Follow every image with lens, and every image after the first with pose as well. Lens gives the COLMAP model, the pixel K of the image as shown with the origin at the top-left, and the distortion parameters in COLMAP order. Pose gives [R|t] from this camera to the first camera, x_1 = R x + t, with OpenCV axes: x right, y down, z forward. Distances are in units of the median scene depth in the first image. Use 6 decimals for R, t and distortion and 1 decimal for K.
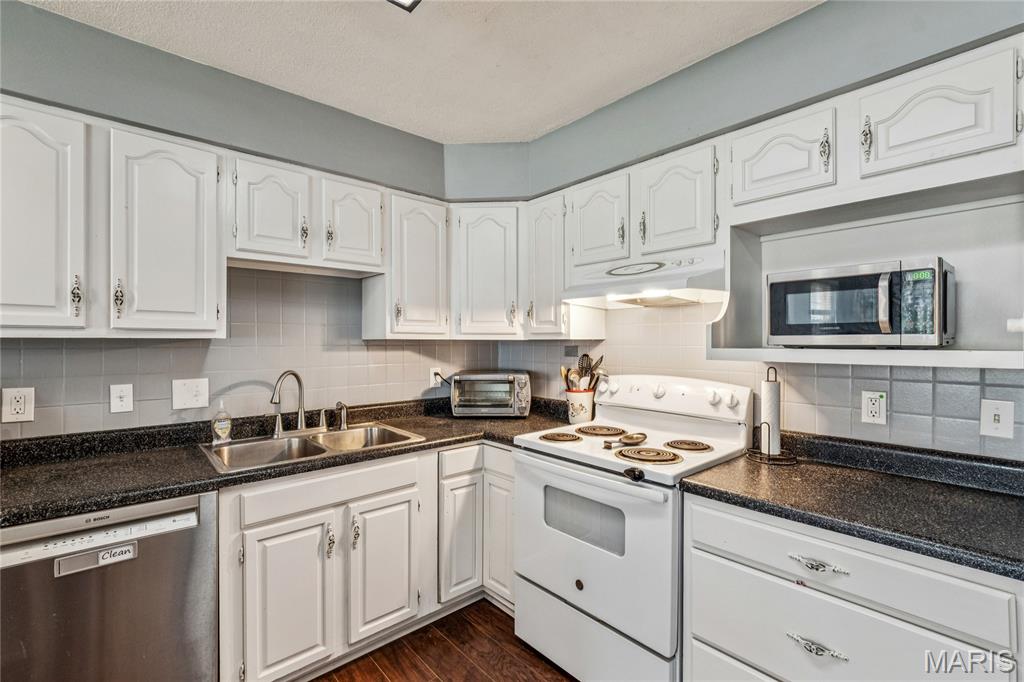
lens RADIAL K [[456.4, 0, 511.0], [0, 456.4, 341.3], [0, 0, 1]] dist [-0.005017, -0.000115]
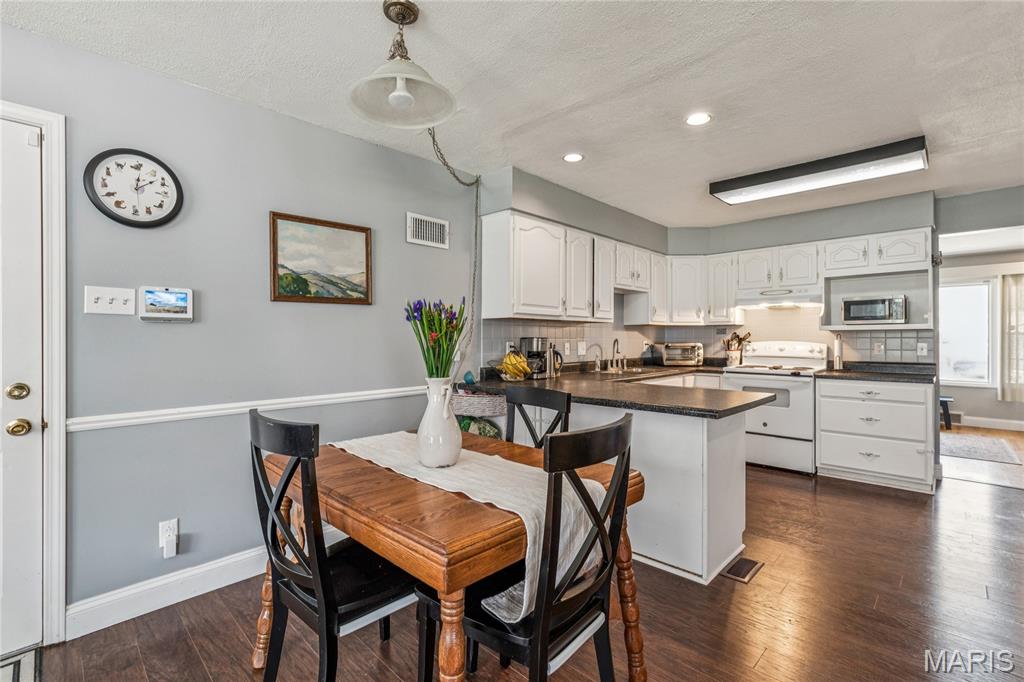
lens RADIAL K [[456.4, 0, 515.2], [0, 456.4, 335.3], [0, 0, 1]] dist [-0.005017, -0.000115]
pose [[0.997060, -0.000577, 0.076624, -1.240287], [0.001154, 0.999971, -0.007494, 0.071774], [-0.076617, 0.007560, 0.997032, -1.204569]]
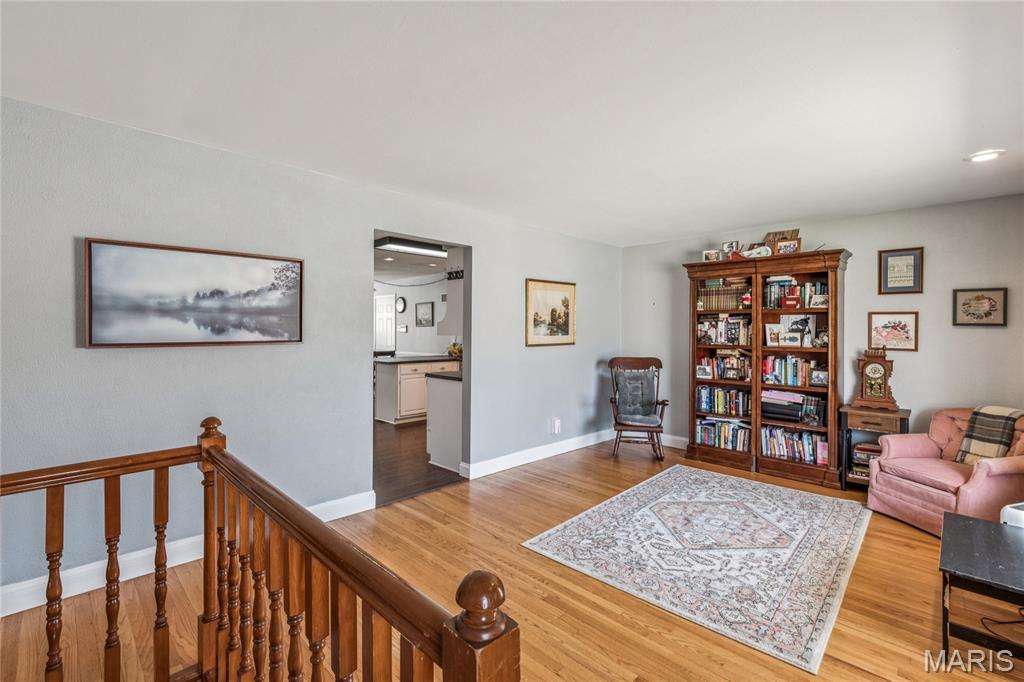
lens RADIAL K [[456.4, 0, 513.6], [0, 456.4, 335.3], [0, 0, 1]] dist [-0.005017, -0.000115]
pose [[0.065241, 0.010714, -0.997812, 3.054223], [-0.006264, 0.999927, 0.010327, 0.004459], [0.997850, 0.005577, 0.065303, 0.794861]]
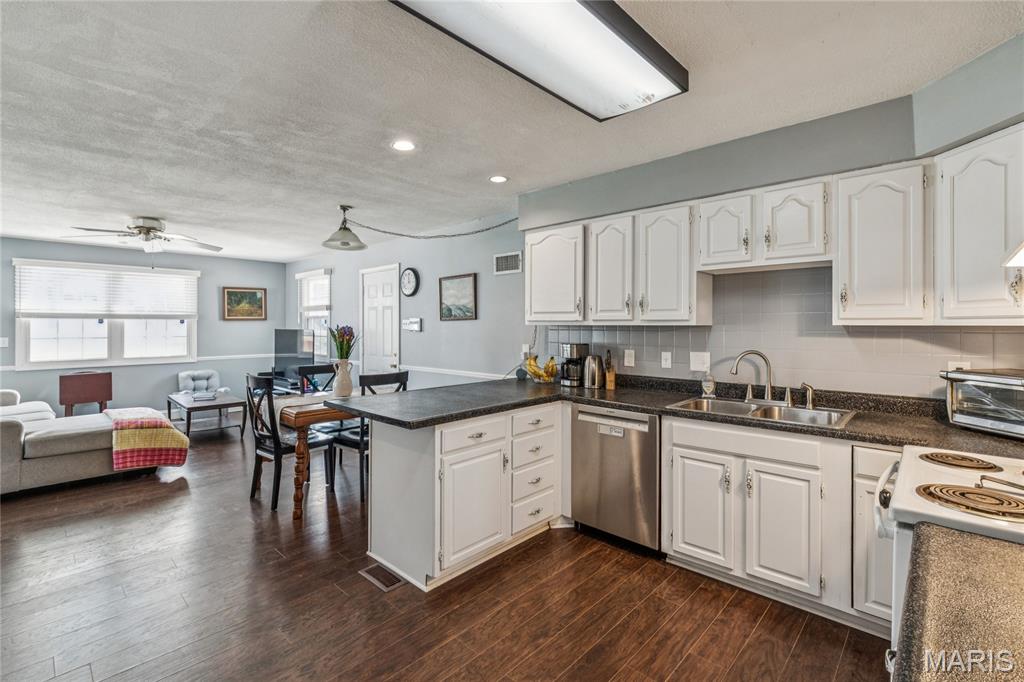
lens RADIAL K [[456.4, 0, 509.6], [0, 456.4, 326.7], [0, 0, 1]] dist [-0.005017, -0.000115]
pose [[0.091637, 0.000150, -0.995792, 0.788714], [-0.002564, 0.999997, -0.000085, -0.000261], [0.995789, 0.002561, 0.091637, 0.237196]]
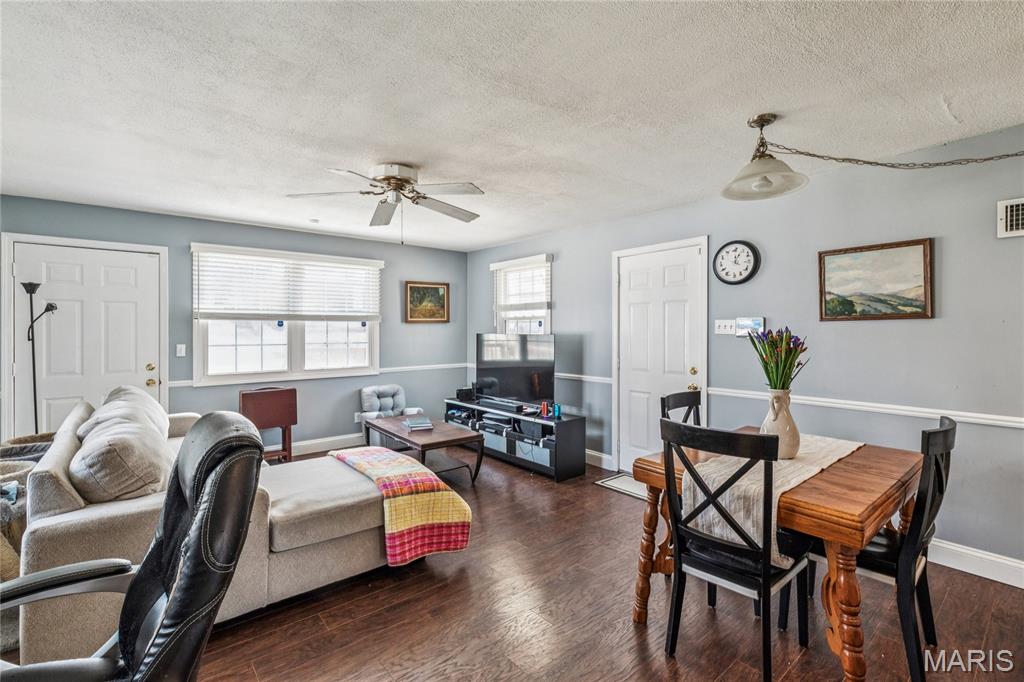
lens RADIAL K [[456.4, 0, 504.8], [0, 456.4, 333.0], [0, 0, 1]] dist [-0.005017, -0.000115]
pose [[-0.047939, 0.005263, -0.998836, -0.156916], [-0.002241, 0.999983, 0.005377, 0.003395], [0.998848, 0.002496, -0.047926, -0.943348]]
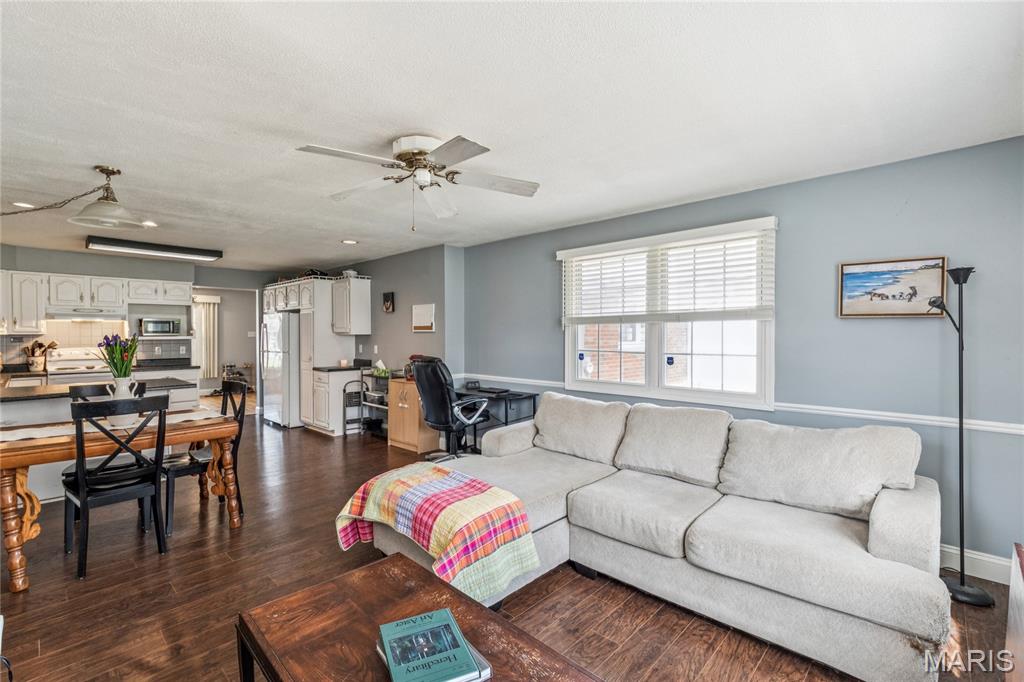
lens RADIAL K [[456.4, 0, 510.8], [0, 456.4, 338.3], [0, 0, 1]] dist [-0.005017, -0.000115]
pose [[-0.085639, -0.010627, 0.996270, -3.035706], [0.001224, 0.999941, 0.010771, -0.006413], [-0.996326, 0.002142, -0.085621, -1.559232]]
